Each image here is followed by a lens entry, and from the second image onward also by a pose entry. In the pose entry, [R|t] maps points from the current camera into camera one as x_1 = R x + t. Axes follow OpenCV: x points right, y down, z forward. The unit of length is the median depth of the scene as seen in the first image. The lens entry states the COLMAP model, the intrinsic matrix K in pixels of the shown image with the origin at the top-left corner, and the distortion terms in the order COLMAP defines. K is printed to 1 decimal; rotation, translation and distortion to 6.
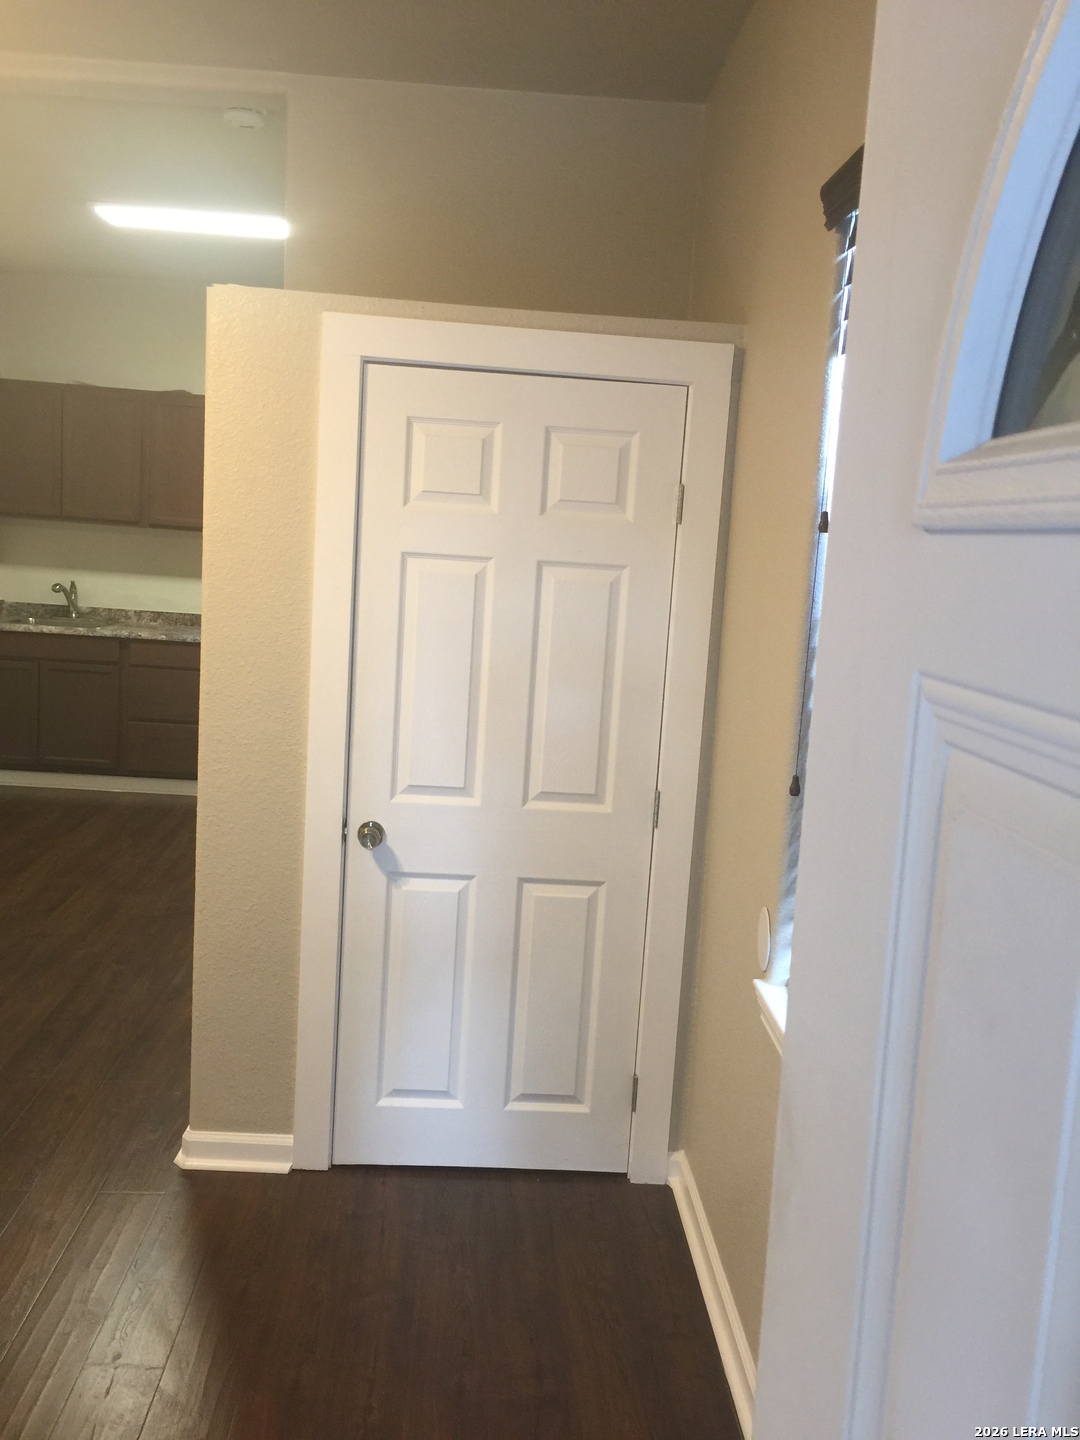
lens RADIAL K [[1162.6, 0, 550.0], [0, 1162.6, 717.7], [0, 0, 1]] dist [0.001753, -0.046346]
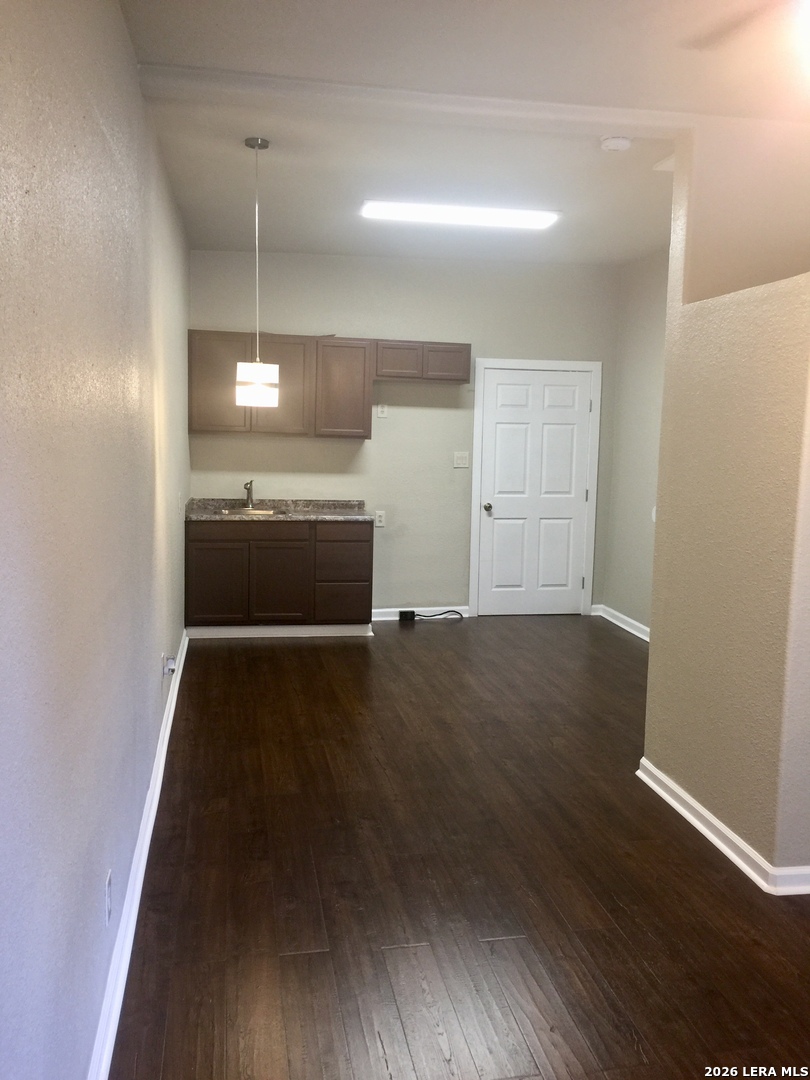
lens RADIAL K [[872.0, 0, 407.2], [0, 872.0, 541.4], [0, 0, 1]] dist [0.001753, -0.046346]
pose [[0.990493, -0.062329, 0.122636, -0.365103], [0.064667, 0.997792, -0.015173, -0.021797], [-0.121419, 0.022959, 0.992336, -0.006465]]
